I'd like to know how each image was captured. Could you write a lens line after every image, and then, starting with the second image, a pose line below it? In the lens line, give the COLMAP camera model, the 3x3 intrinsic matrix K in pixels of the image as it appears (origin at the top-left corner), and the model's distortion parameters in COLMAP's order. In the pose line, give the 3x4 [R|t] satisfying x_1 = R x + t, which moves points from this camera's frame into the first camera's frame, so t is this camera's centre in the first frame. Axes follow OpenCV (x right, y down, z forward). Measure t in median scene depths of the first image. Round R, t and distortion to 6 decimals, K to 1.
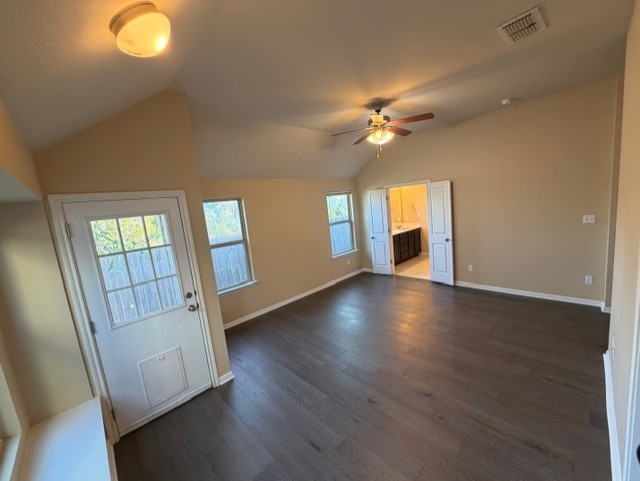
lens RADIAL K [[253.2, 0, 320.3], [0, 253.2, 242.4], [0, 0, 1]] dist [-0.001143, 0.000104]
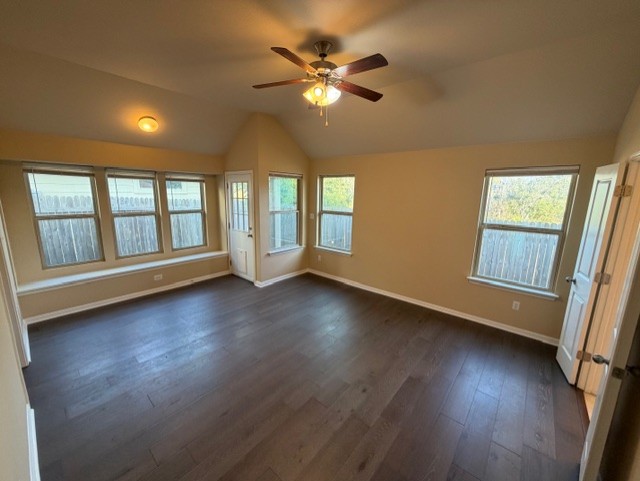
lens RADIAL K [[253.2, 0, 320.3], [0, 253.2, 242.4], [0, 0, 1]] dist [-0.001143, 0.000104]
pose [[0.101947, 0.310221, -0.945182, 0.968977], [-0.173961, 0.941052, 0.290102, -0.236759], [0.979461, 0.134850, 0.149903, 0.912555]]
